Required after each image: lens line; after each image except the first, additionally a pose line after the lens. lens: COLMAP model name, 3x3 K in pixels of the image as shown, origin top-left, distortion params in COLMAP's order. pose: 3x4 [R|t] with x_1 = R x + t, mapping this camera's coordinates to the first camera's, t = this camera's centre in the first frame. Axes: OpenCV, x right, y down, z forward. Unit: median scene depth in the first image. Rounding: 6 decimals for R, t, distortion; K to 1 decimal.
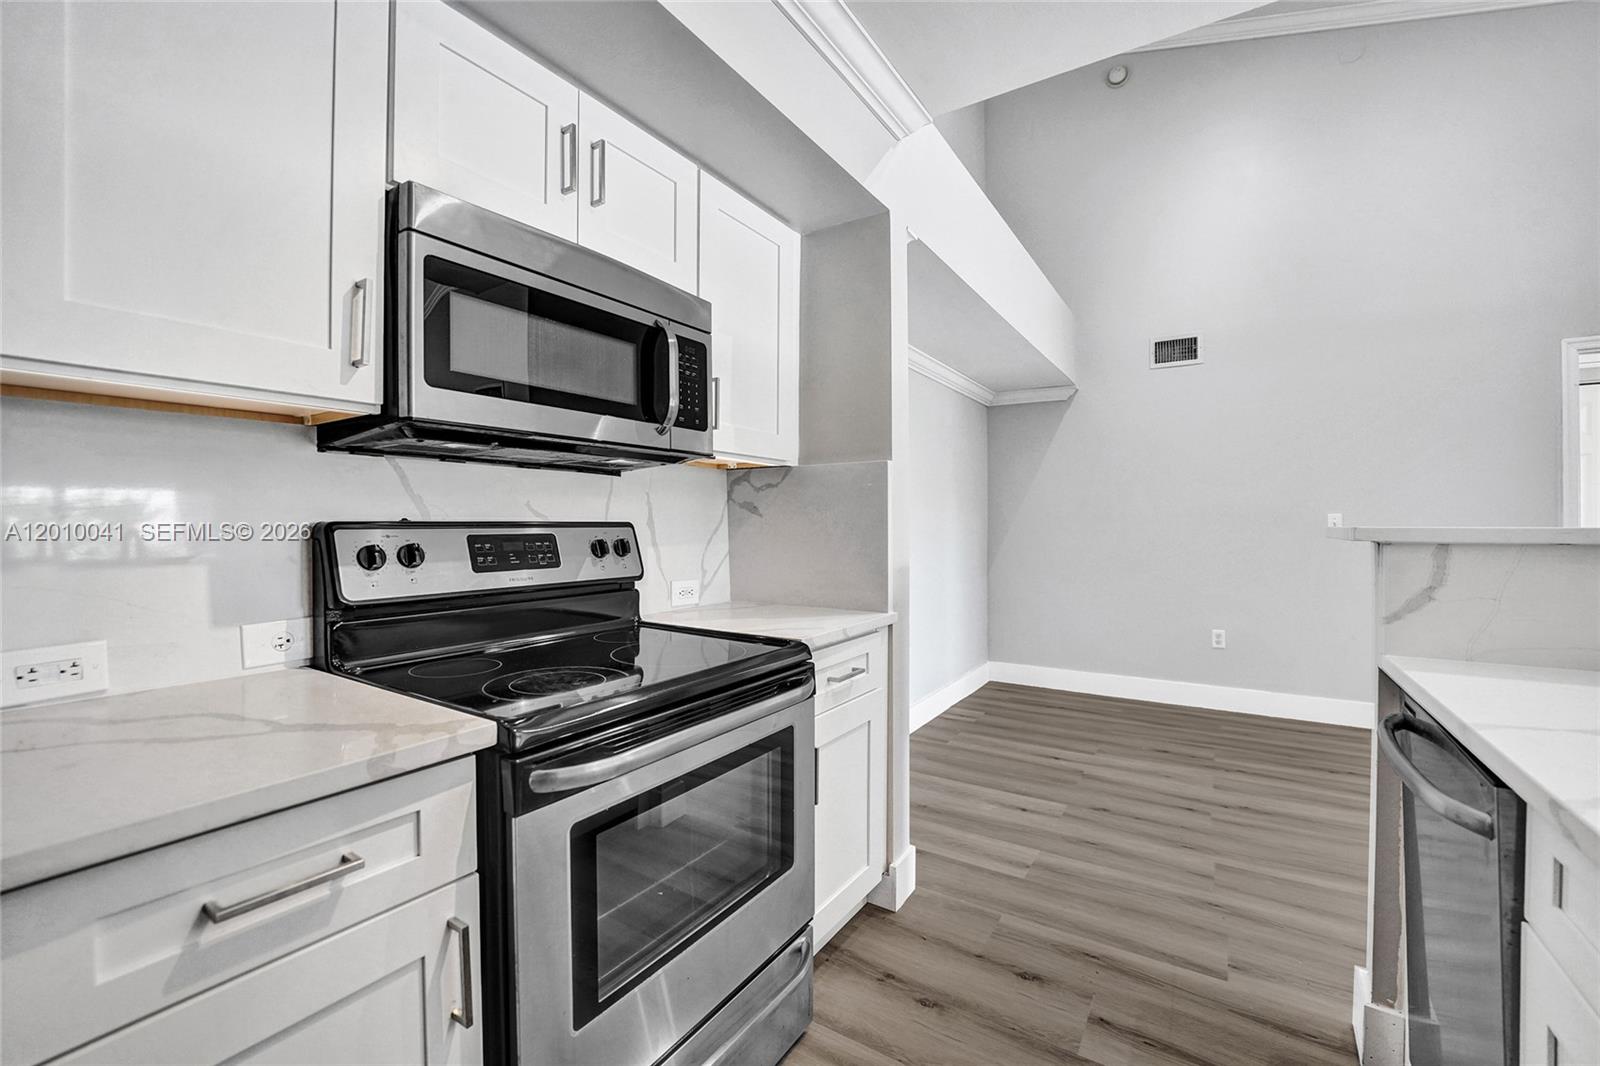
lens RADIAL K [[656.4, 0, 796.9], [0, 656.4, 530.7], [0, 0, 1]] dist [-0.026534, 0.001686]
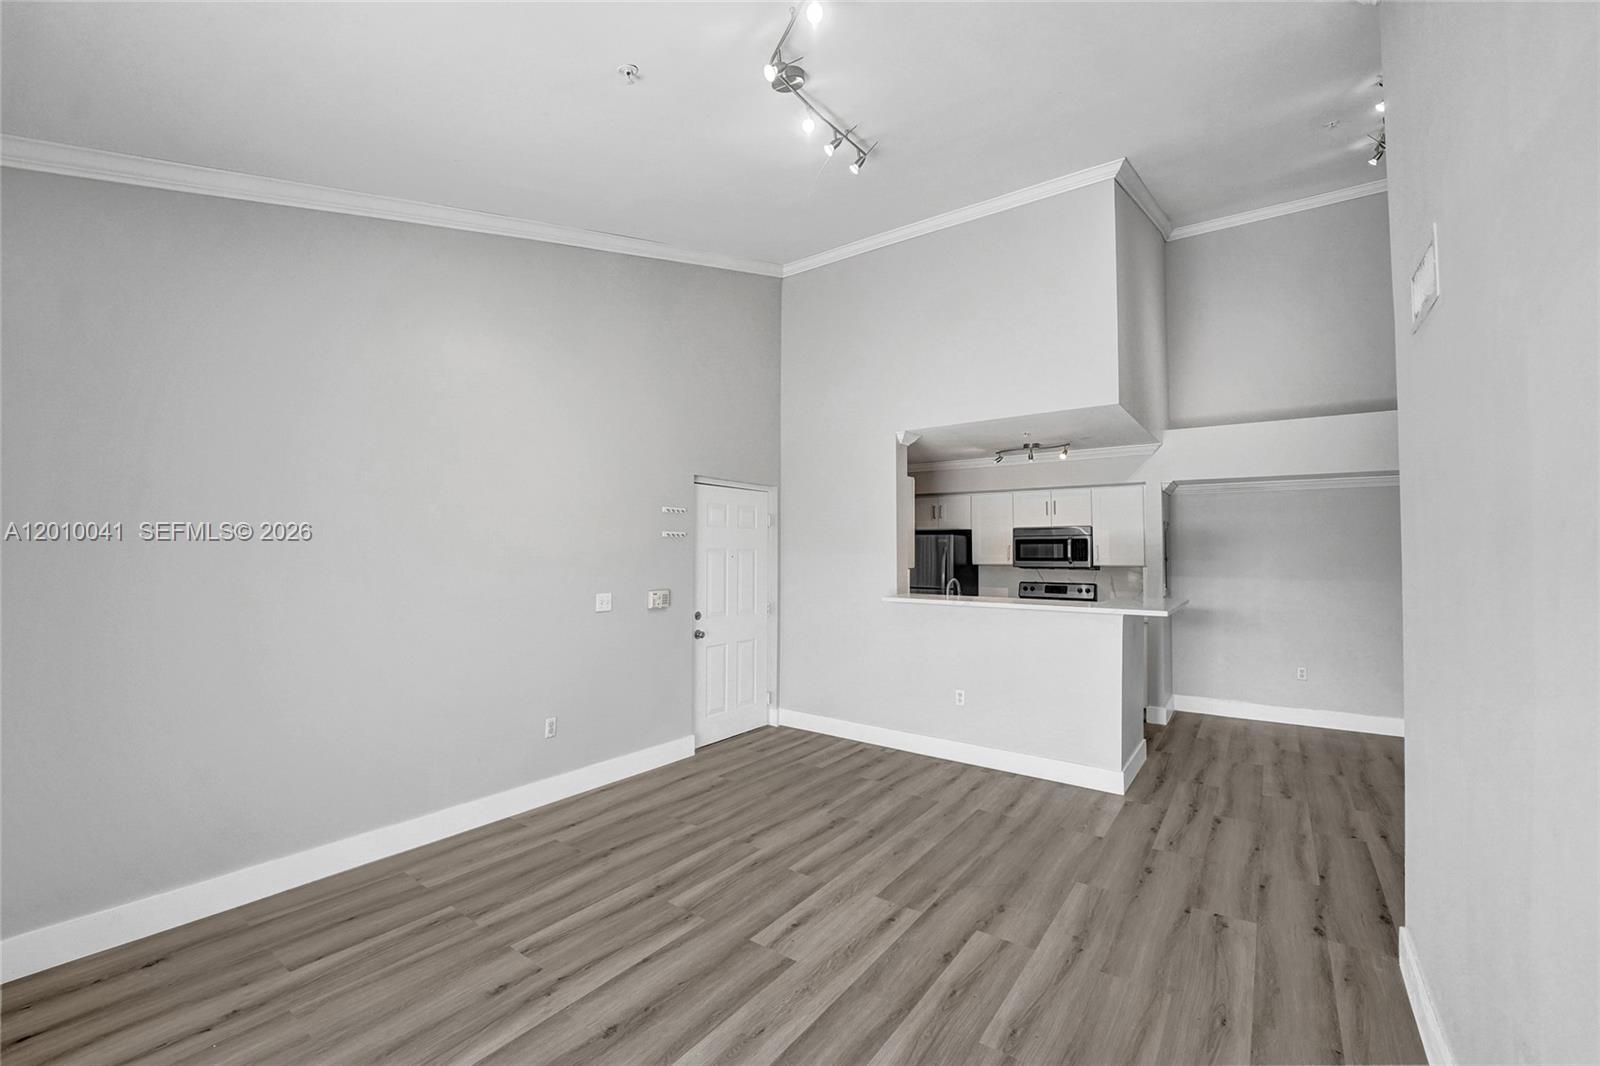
lens RADIAL K [[656.4, 0, 796.6], [0, 656.4, 532.5], [0, 0, 1]] dist [-0.026534, 0.001686]
pose [[-0.051672, -0.026394, -0.998315, 2.875115], [-0.013341, 0.999580, -0.025737, -0.152618], [0.998575, 0.011989, -0.052003, -0.382843]]
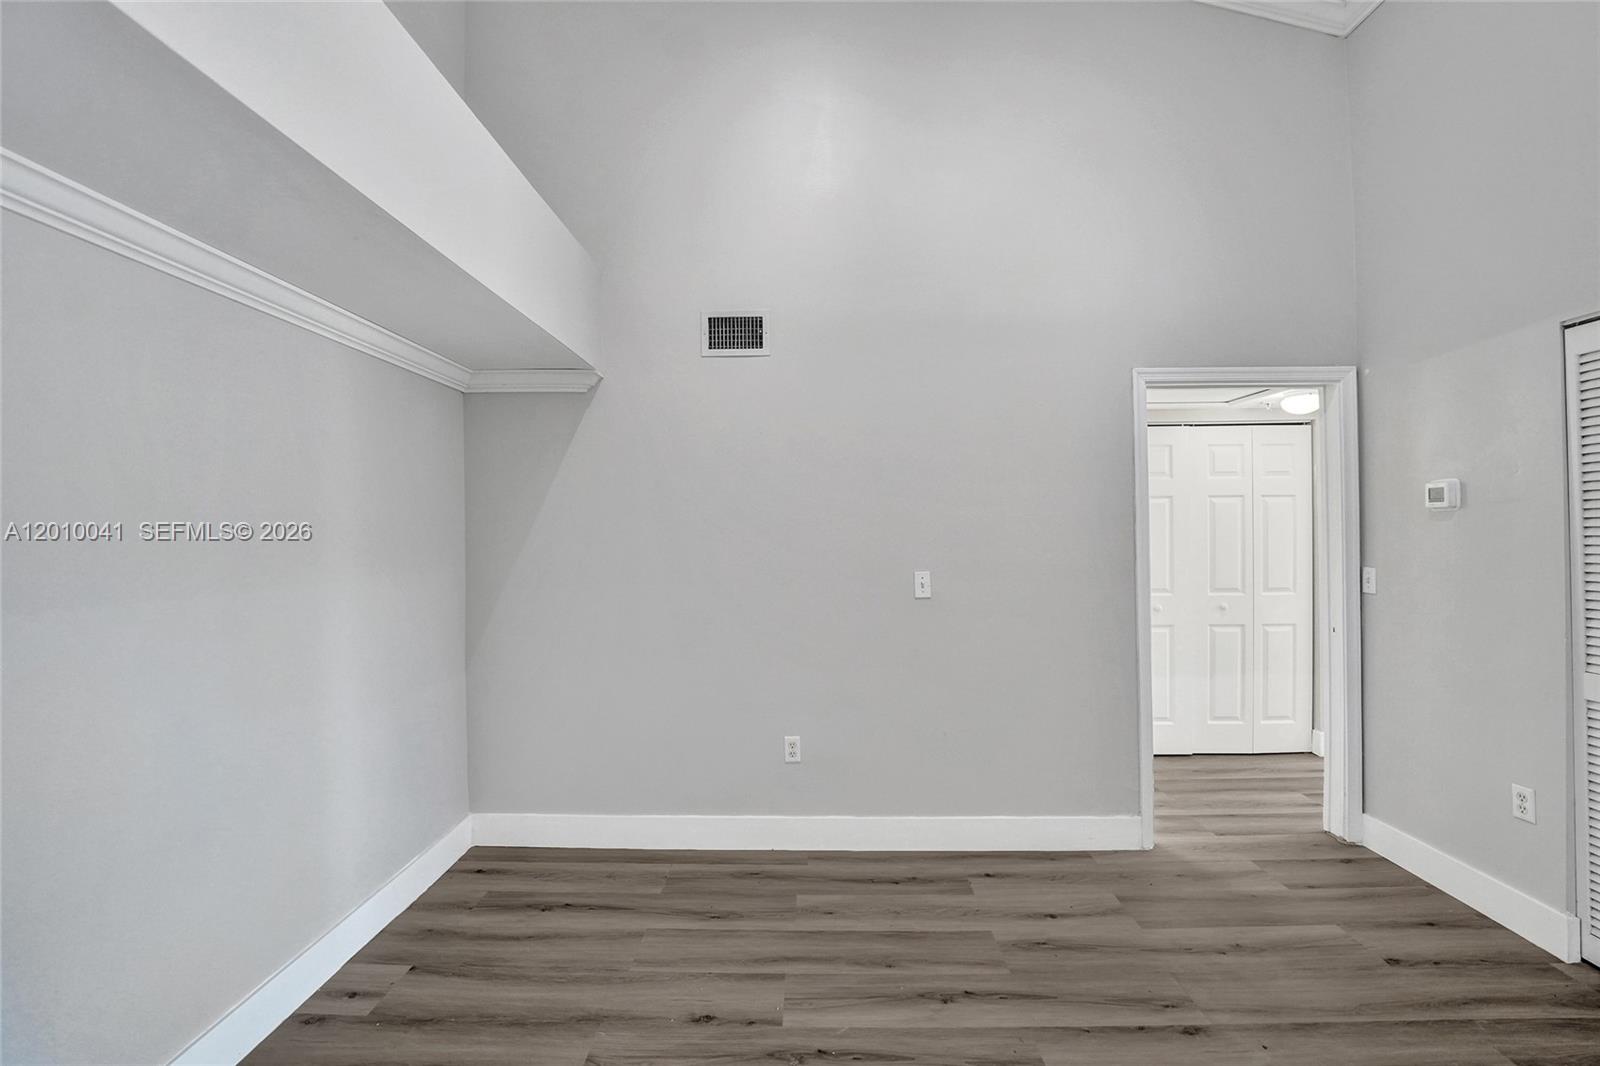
lens RADIAL K [[656.4, 0, 794.9], [0, 656.4, 524.1], [0, 0, 1]] dist [-0.026534, 0.001686]
pose [[0.846792, 0.003146, 0.531916, 0.516340], [0.012704, 0.999578, -0.026135, -0.107772], [-0.531773, 0.028889, 0.846394, 0.738991]]
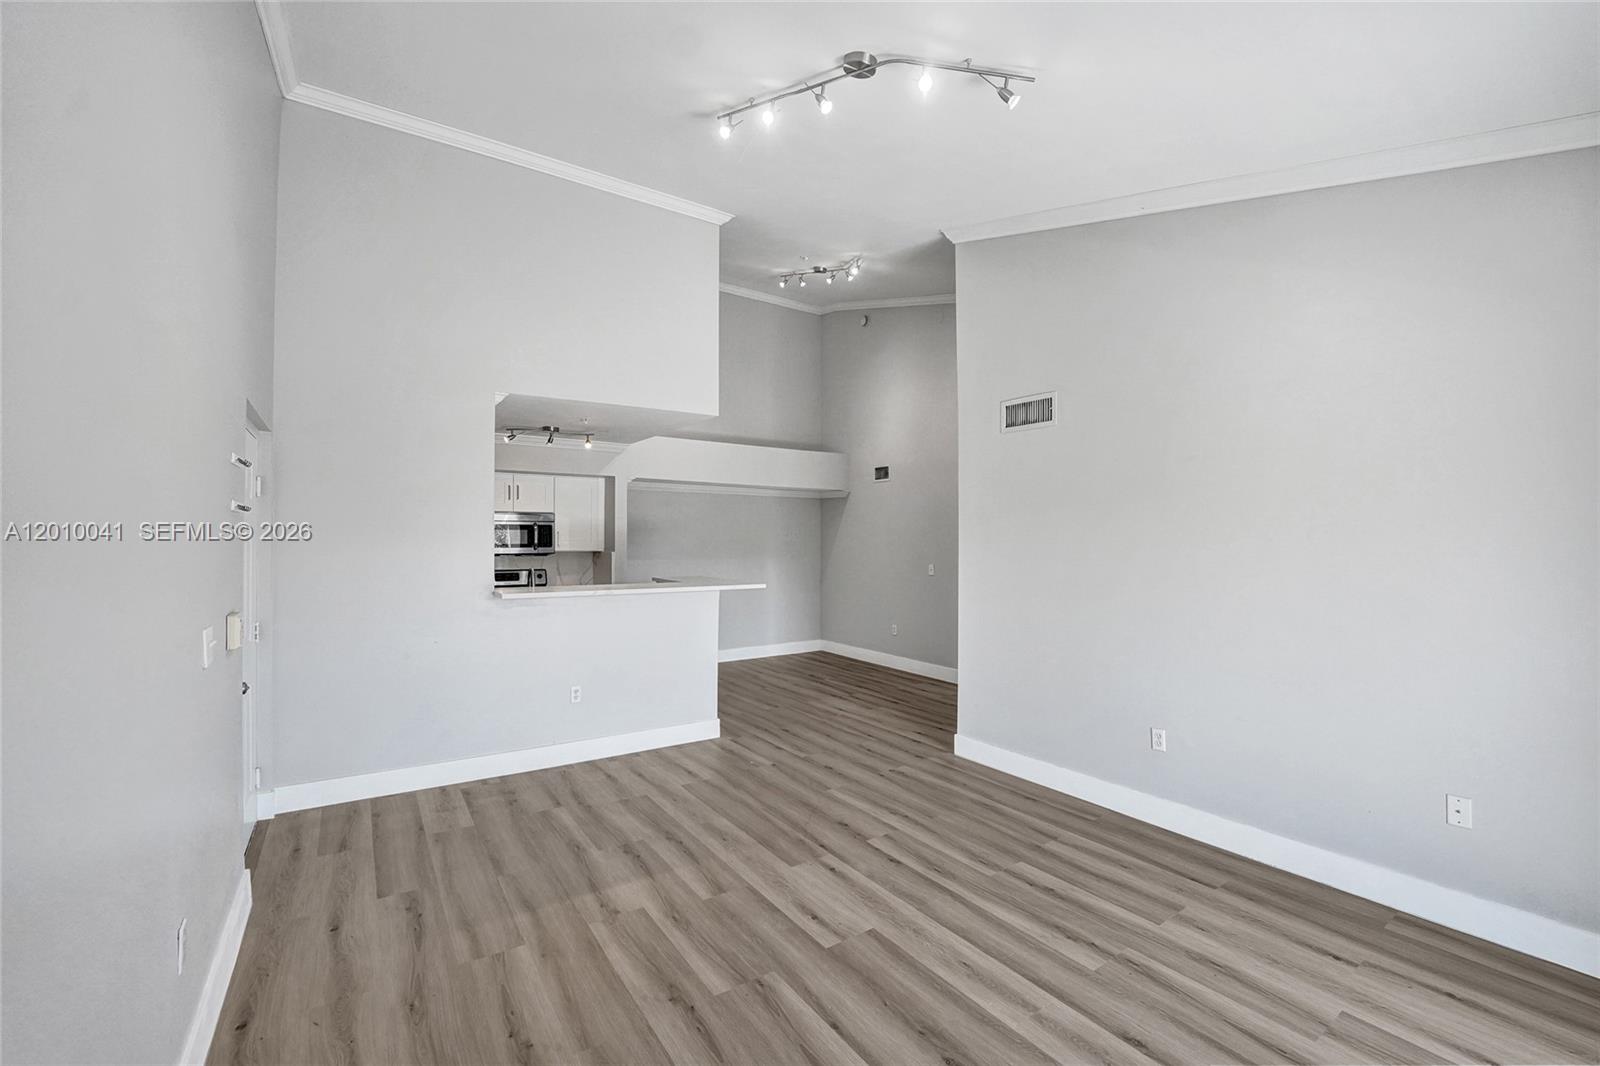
lens RADIAL K [[656.4, 0, 797.2], [0, 656.4, 536.6], [0, 0, 1]] dist [-0.026534, 0.001686]
pose [[0.924047, 0.003821, -0.382260, 2.074324], [-0.009060, 0.999888, -0.011908, -0.139810], [0.382172, 0.014467, 0.923978, -1.567994]]
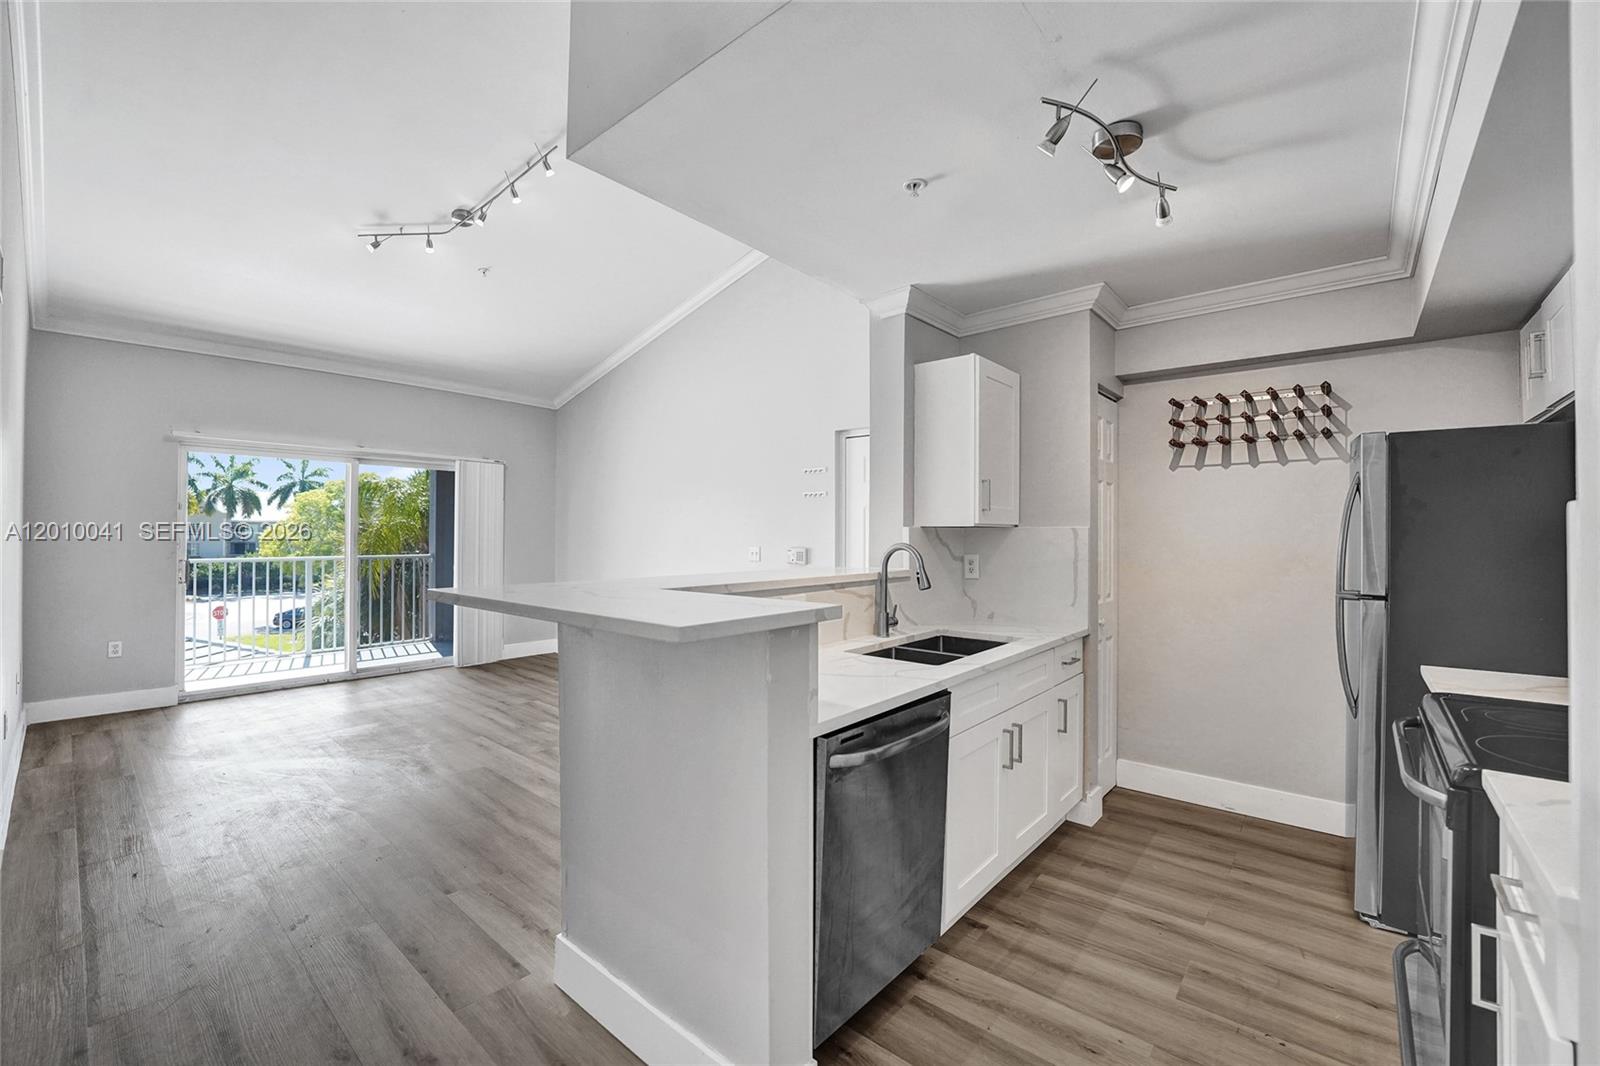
lens RADIAL K [[656.4, 0, 794.1], [0, 656.4, 527.6], [0, 0, 1]] dist [-0.026534, 0.001686]
pose [[-0.990919, 0.000031, 0.134459, 0.499532], [-0.000015, 1.000000, -0.000342, -0.083023], [-0.134459, -0.000341, -0.990919, 1.302951]]
